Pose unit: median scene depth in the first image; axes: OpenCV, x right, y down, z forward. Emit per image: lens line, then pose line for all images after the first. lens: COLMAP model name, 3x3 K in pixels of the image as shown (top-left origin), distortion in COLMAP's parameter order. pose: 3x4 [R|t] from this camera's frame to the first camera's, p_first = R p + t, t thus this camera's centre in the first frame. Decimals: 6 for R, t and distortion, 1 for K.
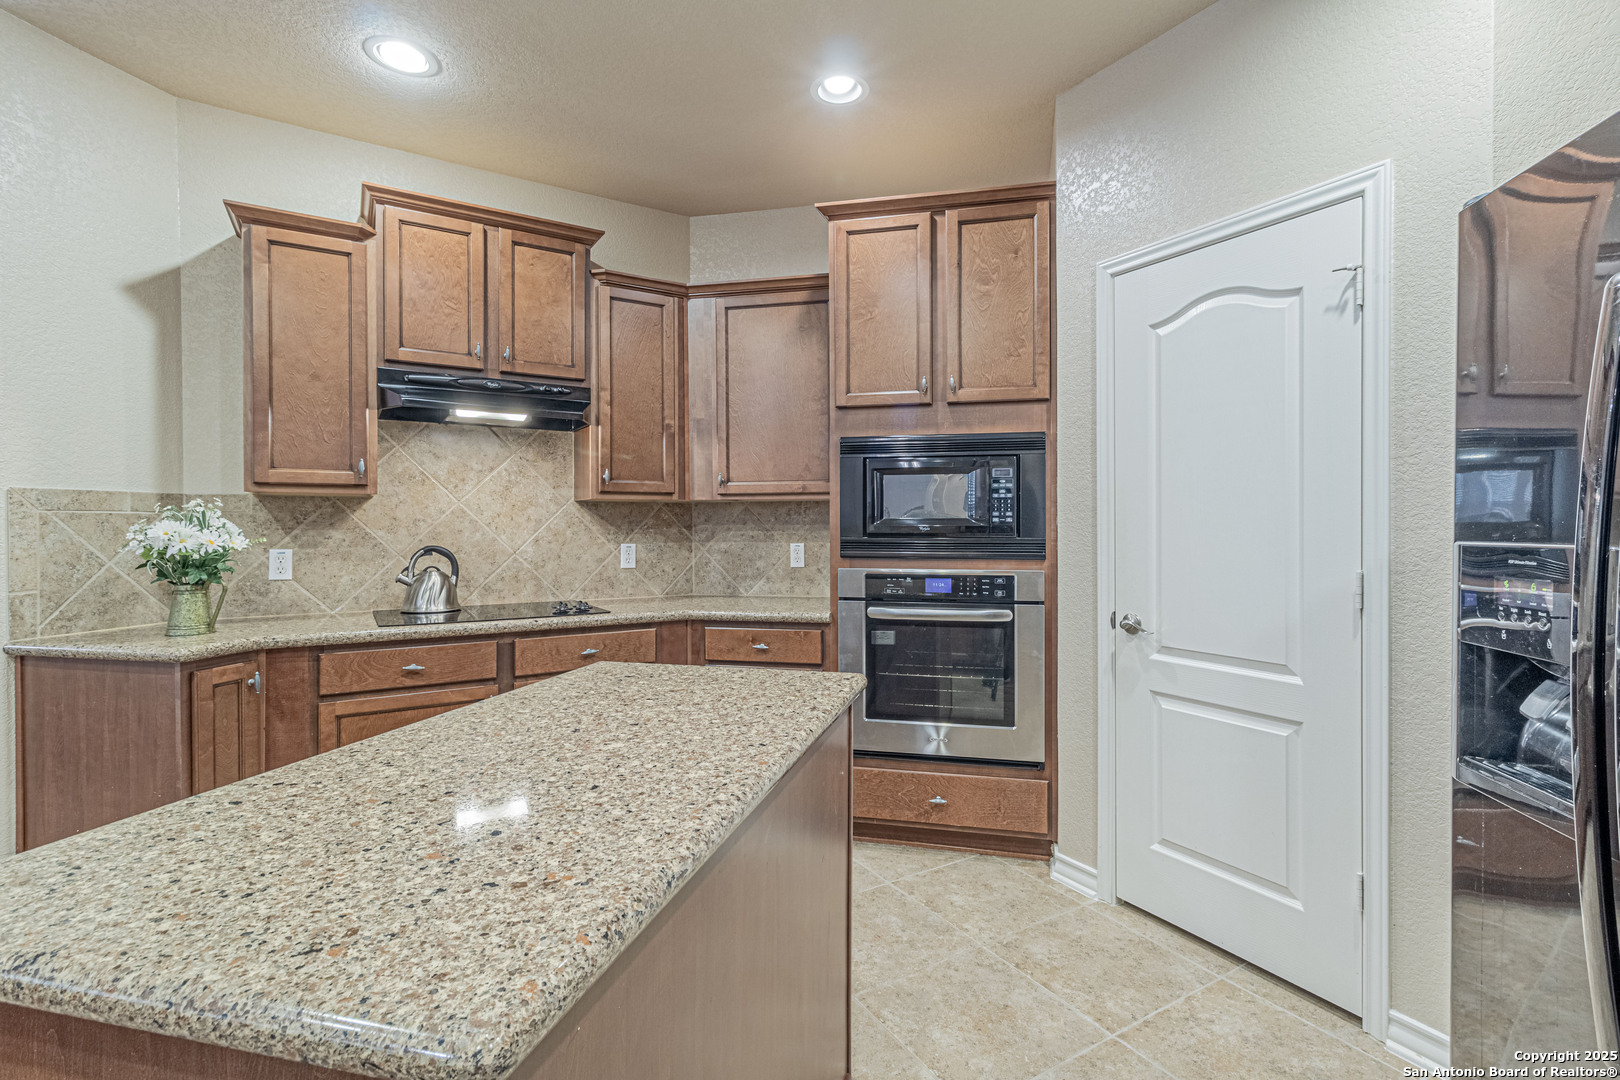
lens RADIAL K [[755.2, 0, 837.2], [0, 755.2, 524.8], [0, 0, 1]] dist [0.006021, -0.000175]
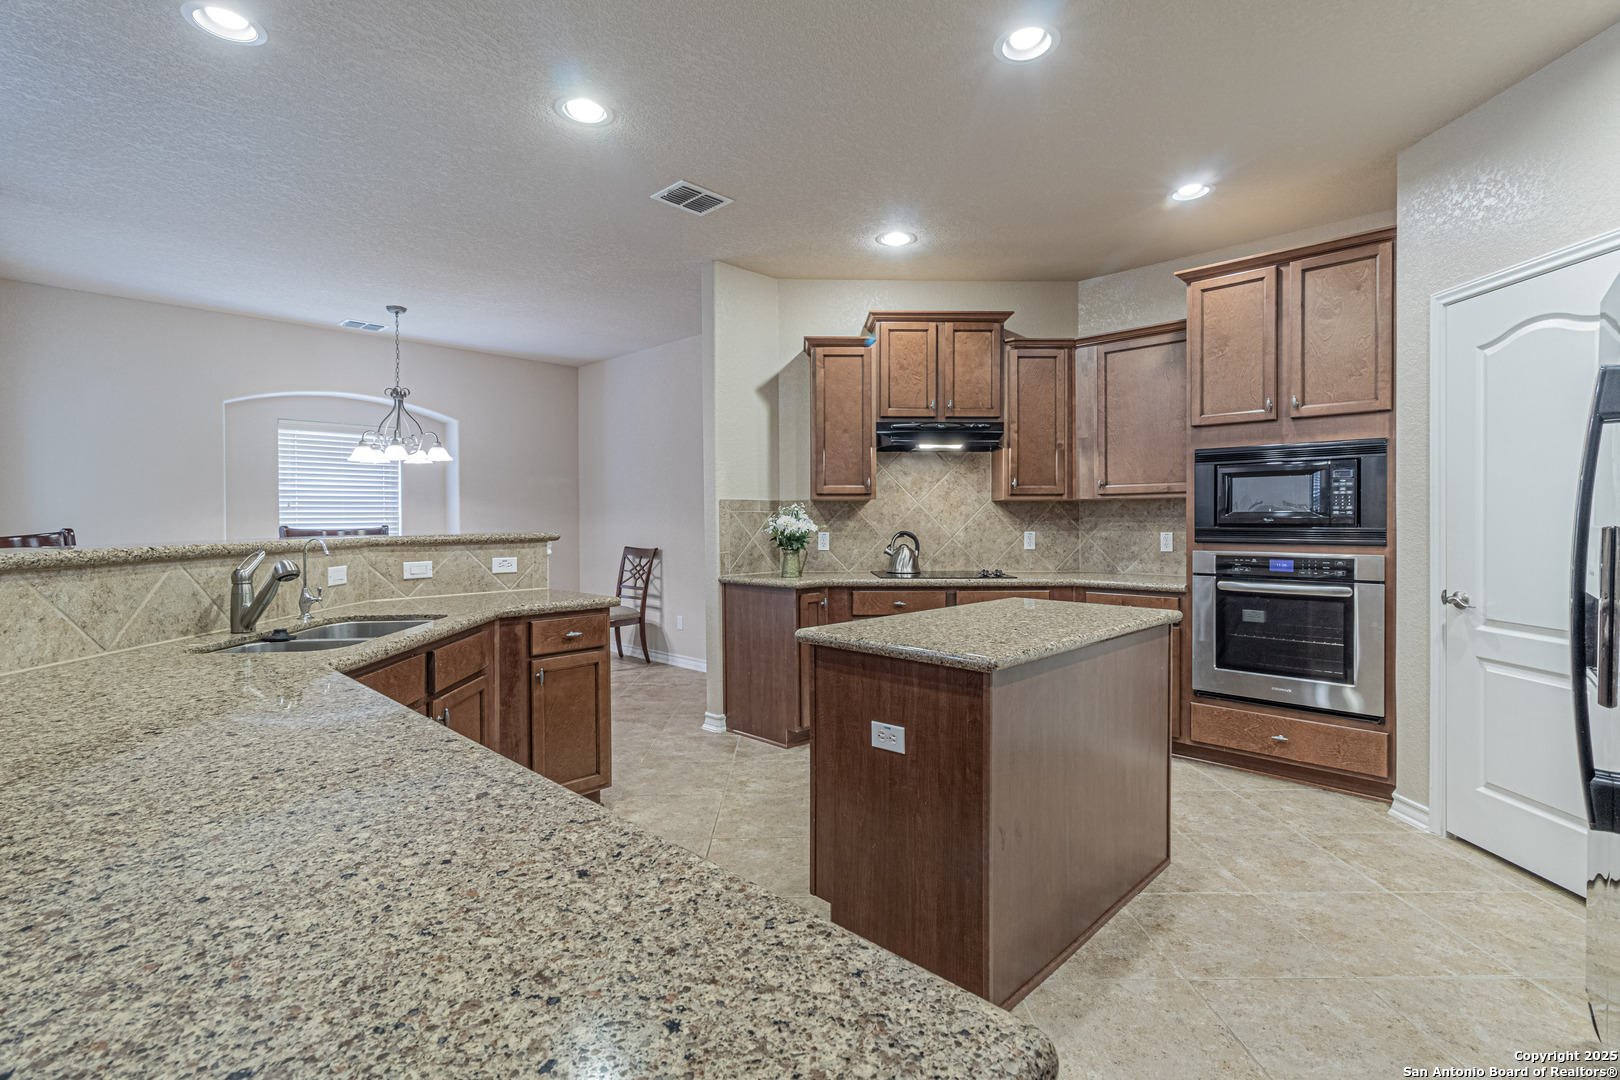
lens RADIAL K [[755.2, 0, 803.4], [0, 755.2, 528.8], [0, 0, 1]] dist [0.006021, -0.000175]
pose [[0.847686, 0.006058, -0.530464, 0.129239], [0.000355, 0.999928, 0.011987, 0.004629], [0.530498, -0.010349, 0.847623, -0.477934]]
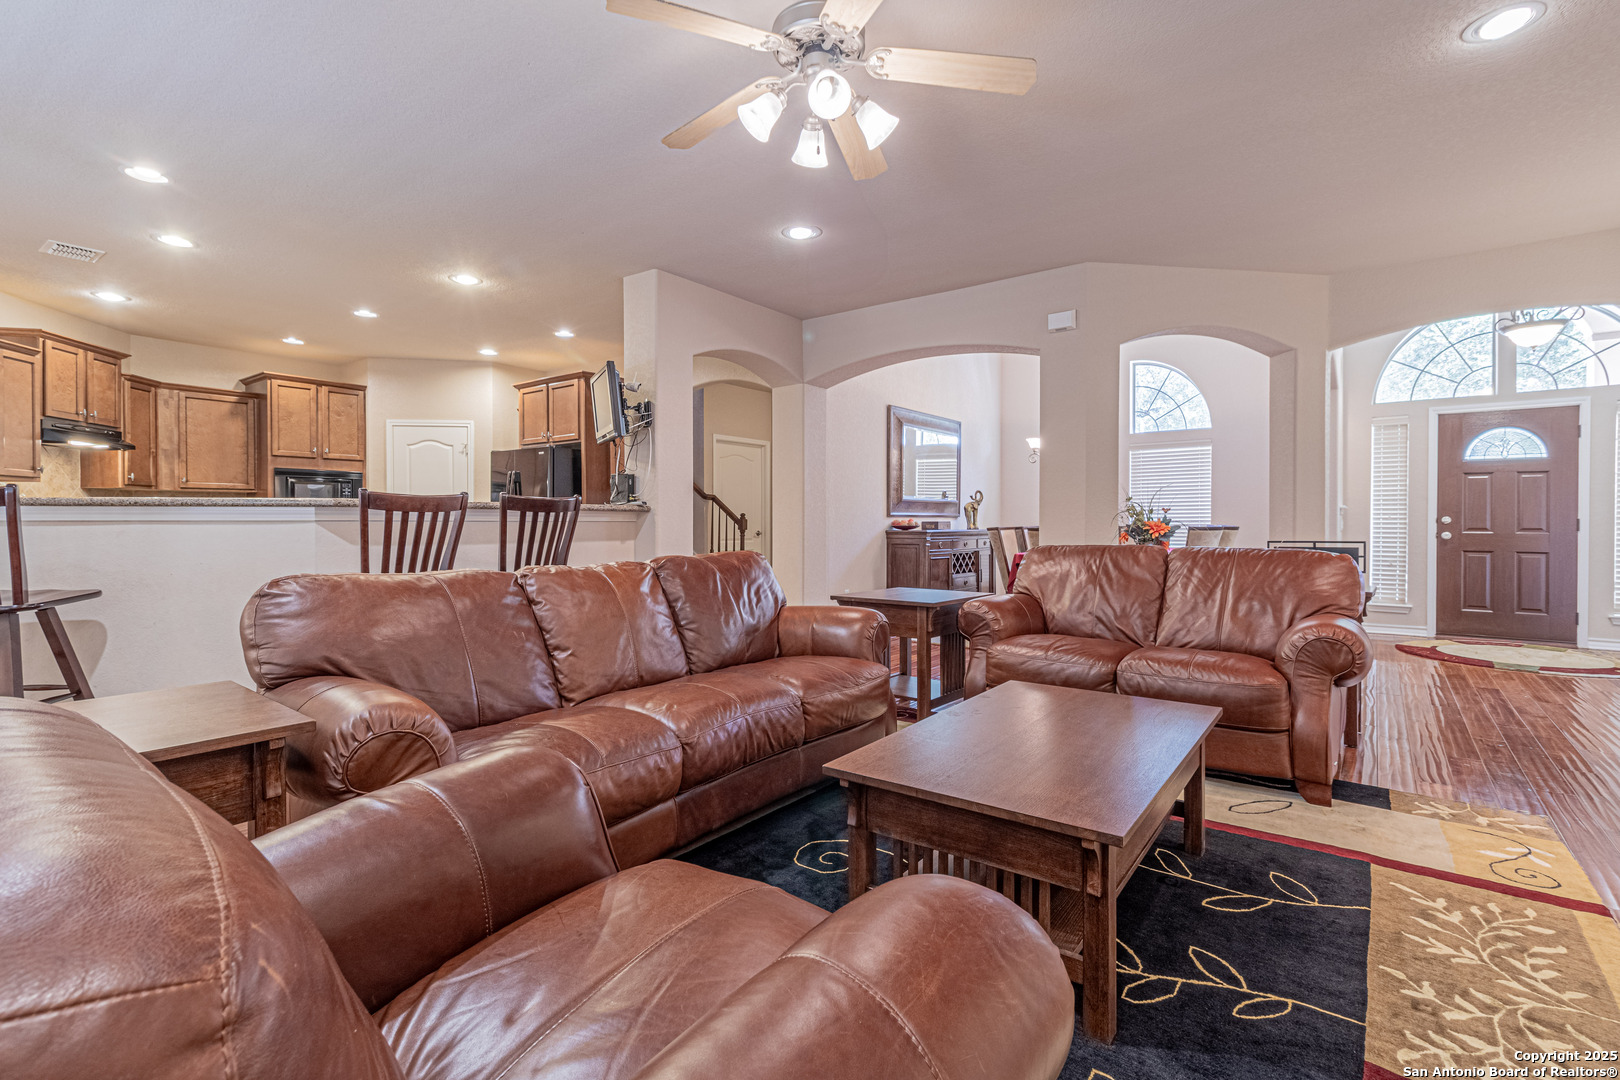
lens RADIAL K [[755.2, 0, 809.6], [0, 755.2, 528.1], [0, 0, 1]] dist [0.006021, -0.000175]
pose [[0.414673, -0.007591, 0.909939, -1.588705], [0.002431, 0.999971, 0.007235, 0.071048], [-0.909967, -0.000788, 0.414679, -1.681422]]
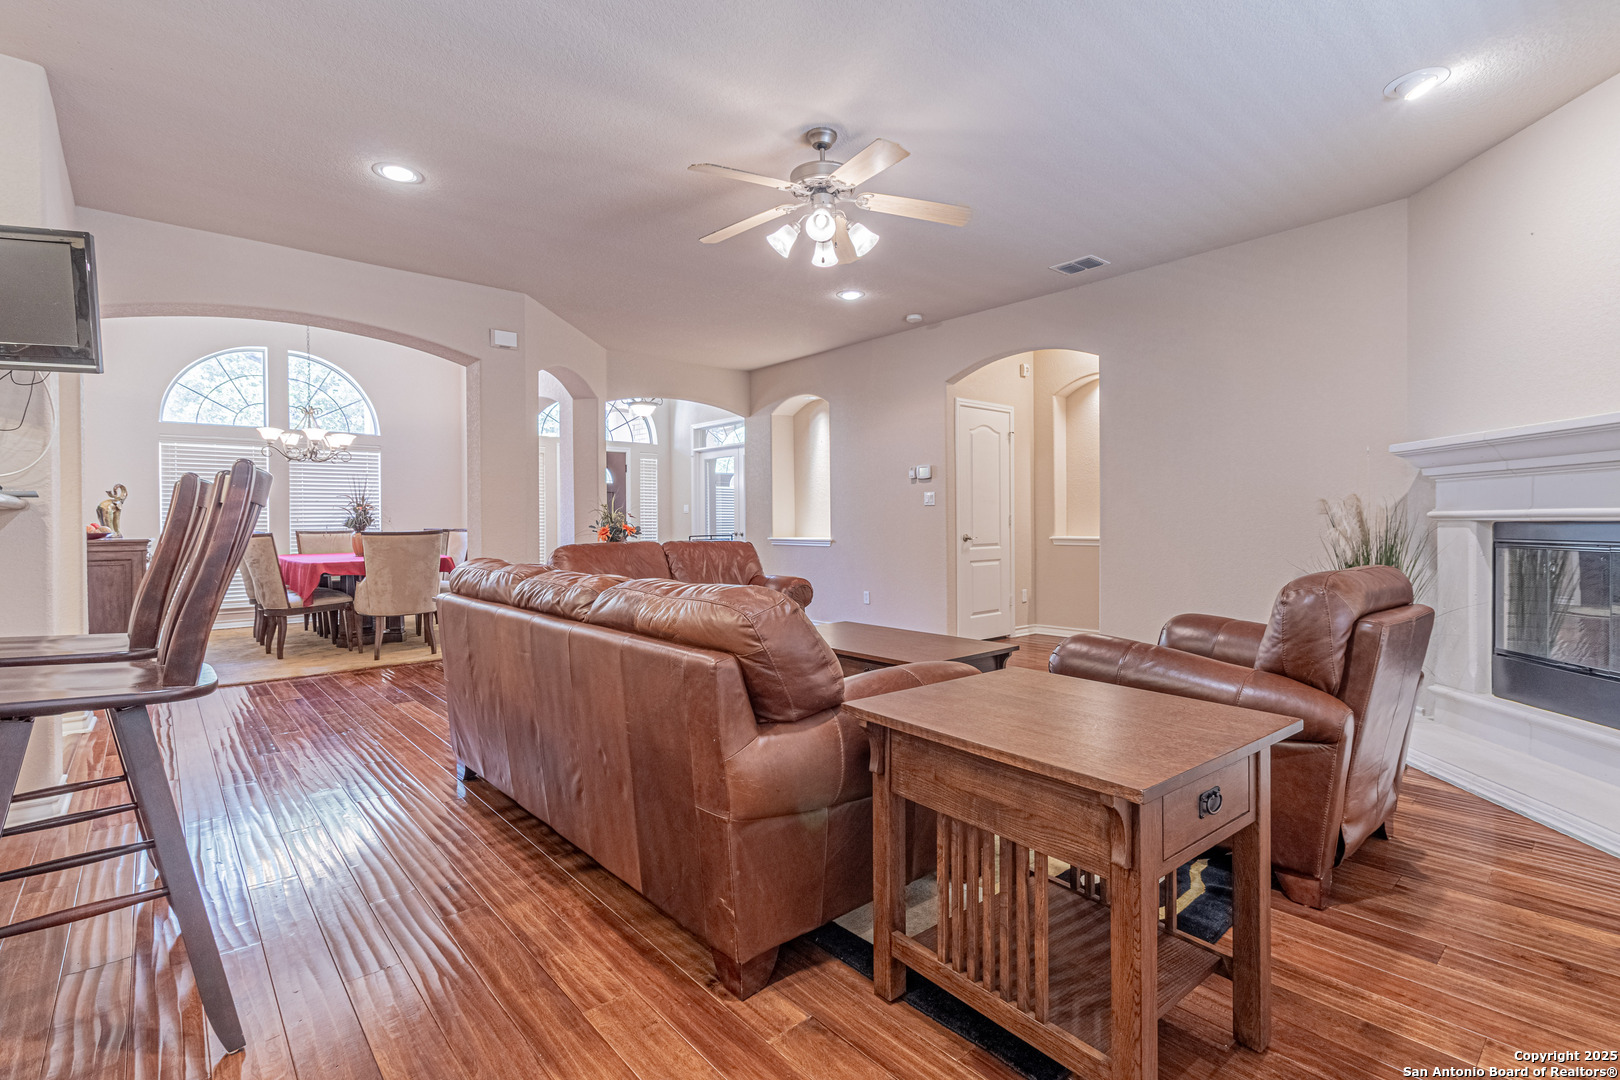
lens RADIAL K [[755.2, 0, 844.6], [0, 755.2, 532.4], [0, 0, 1]] dist [0.006021, -0.000175]
pose [[-0.819236, -0.000317, 0.573457, -1.520002], [0.009543, 0.999854, 0.014186, 0.071875], [-0.573377, 0.017094, -0.819113, -0.362021]]
